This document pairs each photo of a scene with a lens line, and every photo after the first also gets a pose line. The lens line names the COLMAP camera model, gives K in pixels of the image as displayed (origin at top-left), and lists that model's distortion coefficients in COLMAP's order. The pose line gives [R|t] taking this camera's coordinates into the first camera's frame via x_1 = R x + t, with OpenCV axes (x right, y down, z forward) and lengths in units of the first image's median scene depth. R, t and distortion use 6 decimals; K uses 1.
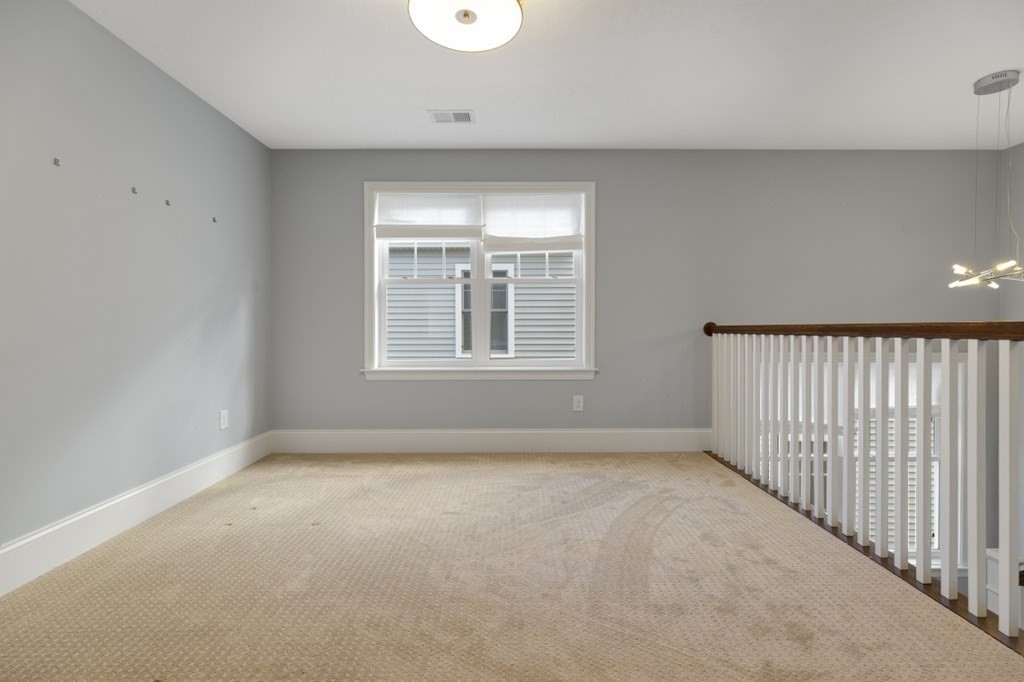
lens RADIAL K [[470.4, 0, 512.1], [0, 470.4, 334.1], [0, 0, 1]] dist [0.011644, -0.000362]
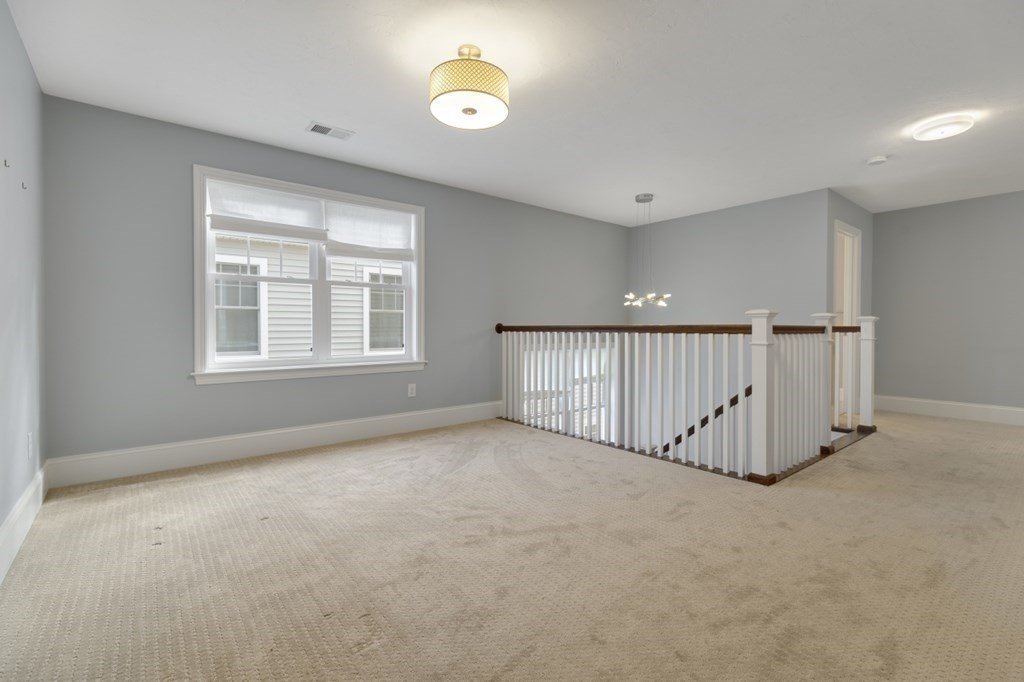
lens RADIAL K [[470.4, 0, 519.3], [0, 470.4, 339.0], [0, 0, 1]] dist [0.011644, -0.000362]
pose [[0.769719, -0.014683, 0.638213, -0.412163], [0.006734, 0.999867, 0.014881, 0.000423], [-0.638347, -0.007156, 0.769716, -0.093060]]
